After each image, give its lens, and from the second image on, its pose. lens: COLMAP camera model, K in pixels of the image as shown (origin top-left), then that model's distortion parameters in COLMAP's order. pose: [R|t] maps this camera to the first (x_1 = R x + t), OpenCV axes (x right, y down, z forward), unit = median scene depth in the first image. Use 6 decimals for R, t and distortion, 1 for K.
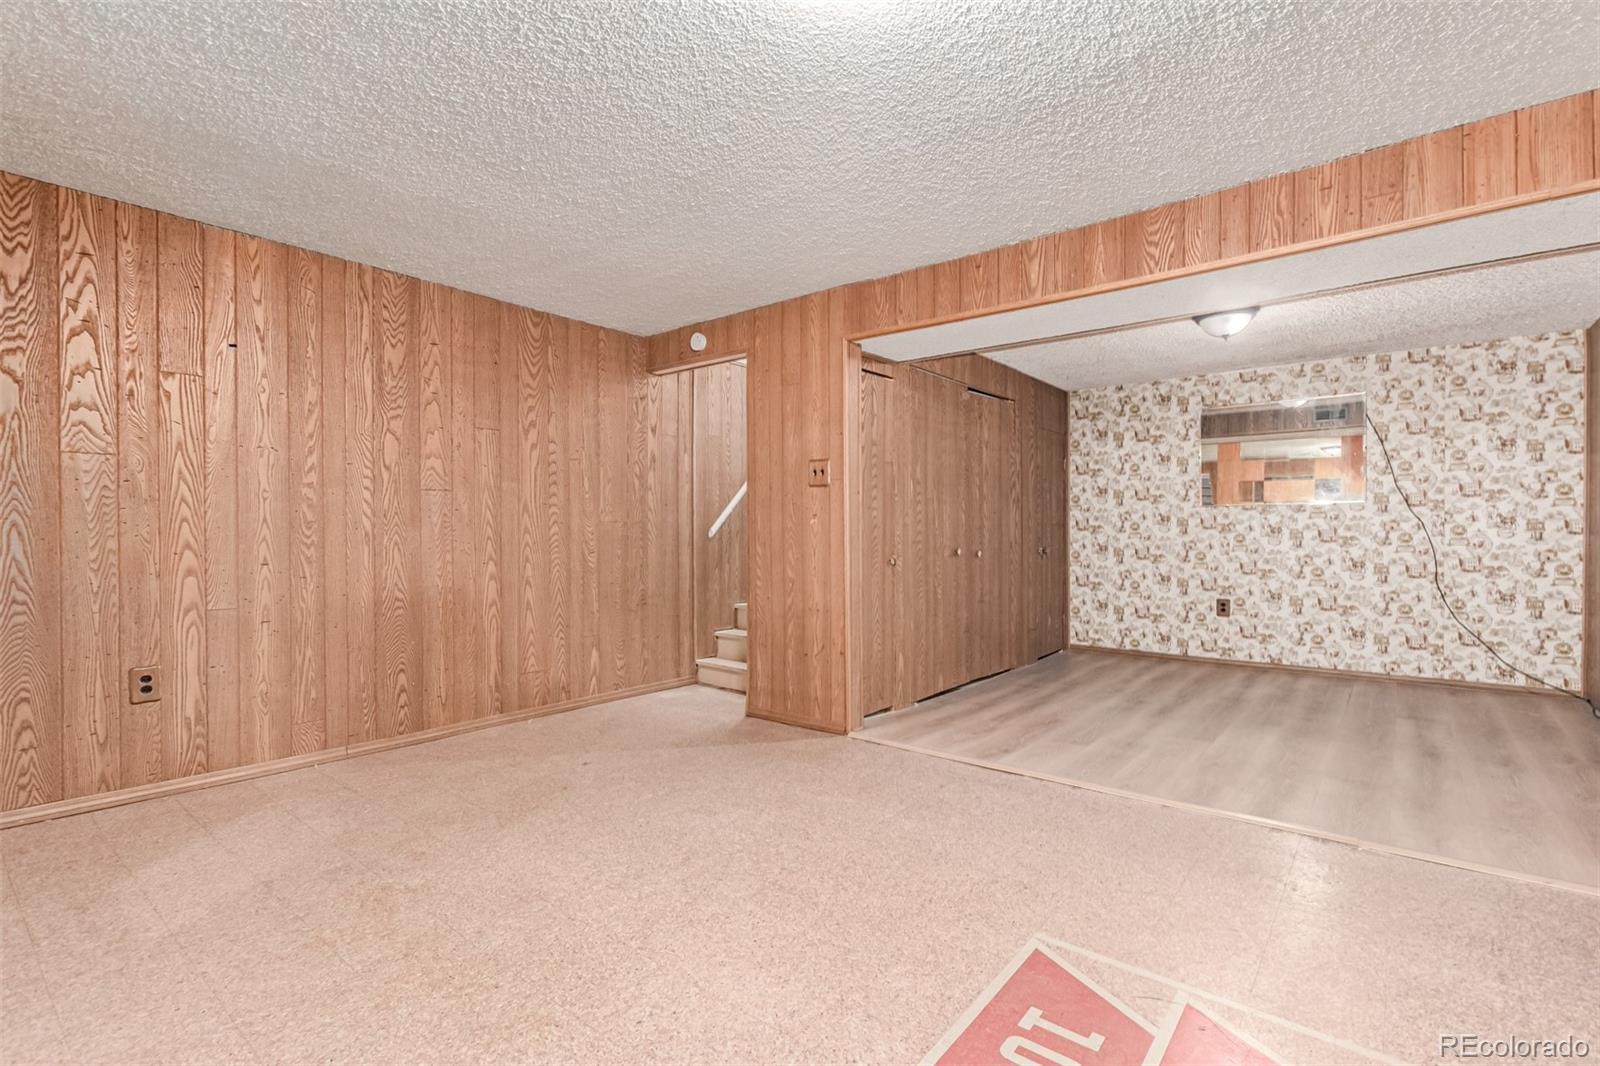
lens RADIAL K [[734.7, 0, 795.3], [0, 734.7, 537.2], [0, 0, 1]] dist [0.001914, 0.000003]
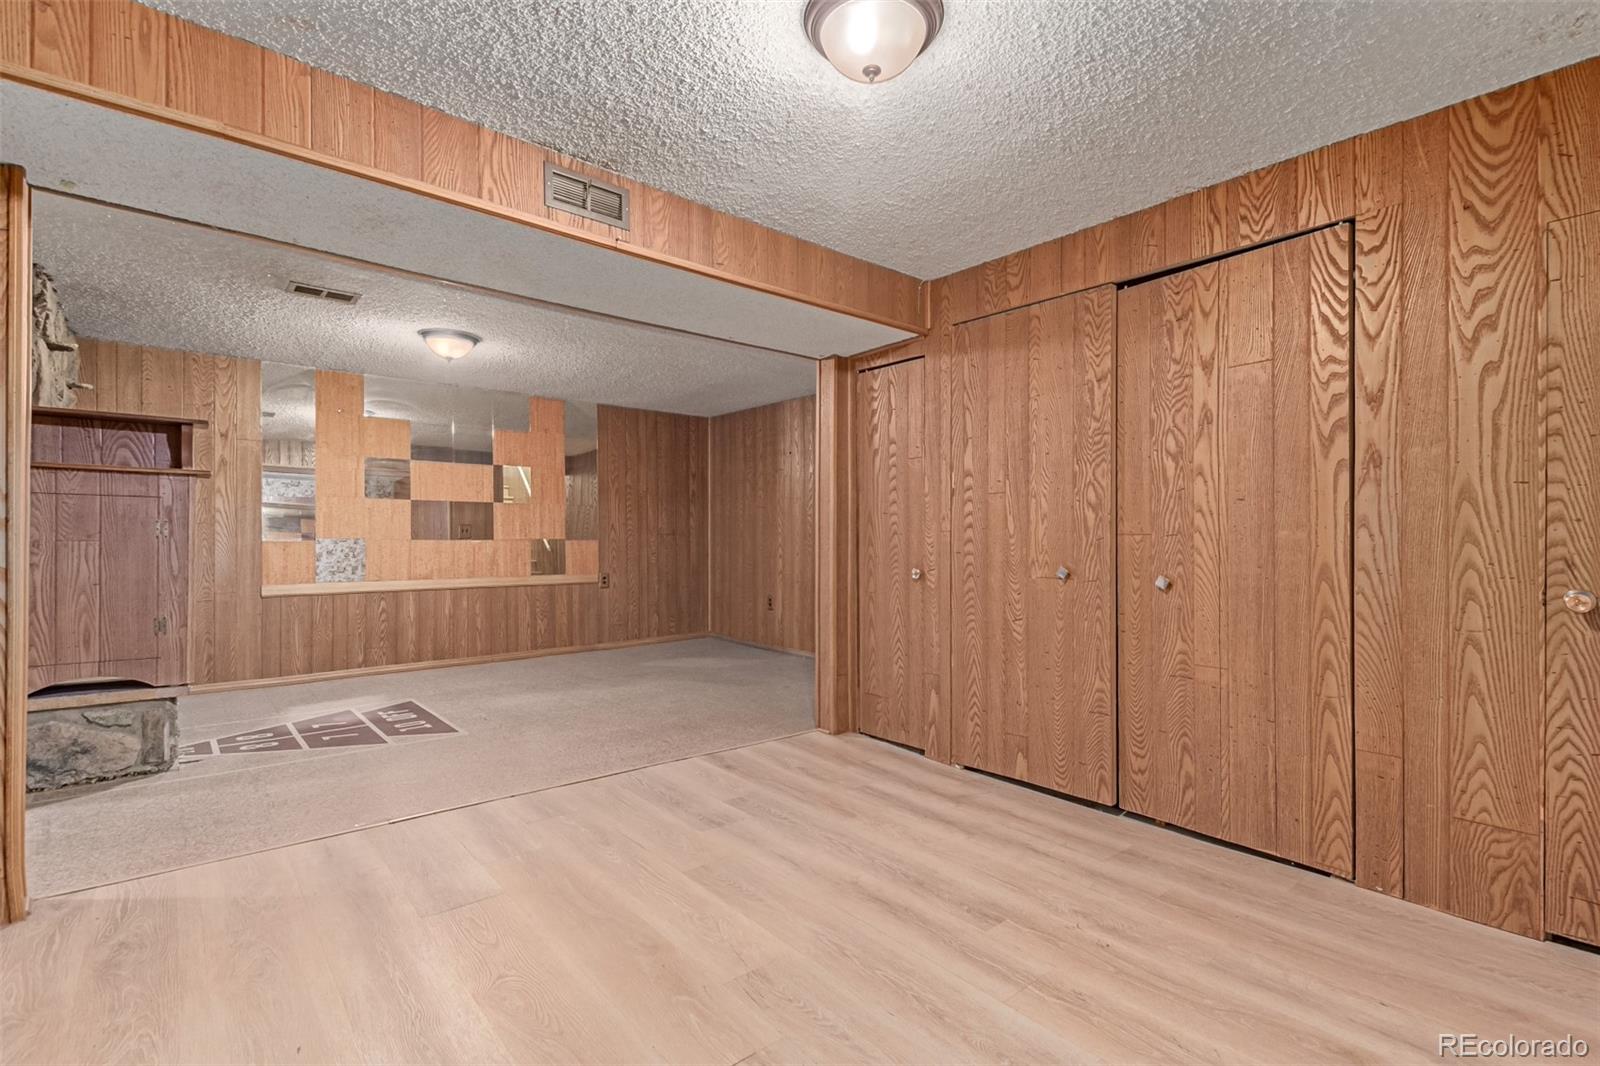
lens RADIAL K [[734.7, 0, 795.3], [0, 734.7, 537.2], [0, 0, 1]] dist [0.001914, 0.000003]
pose [[-0.177256, -0.003429, -0.984159, 0.856462], [-0.012247, 0.999924, -0.001278, -0.006456], [0.984089, 0.011826, -0.177285, 0.880953]]
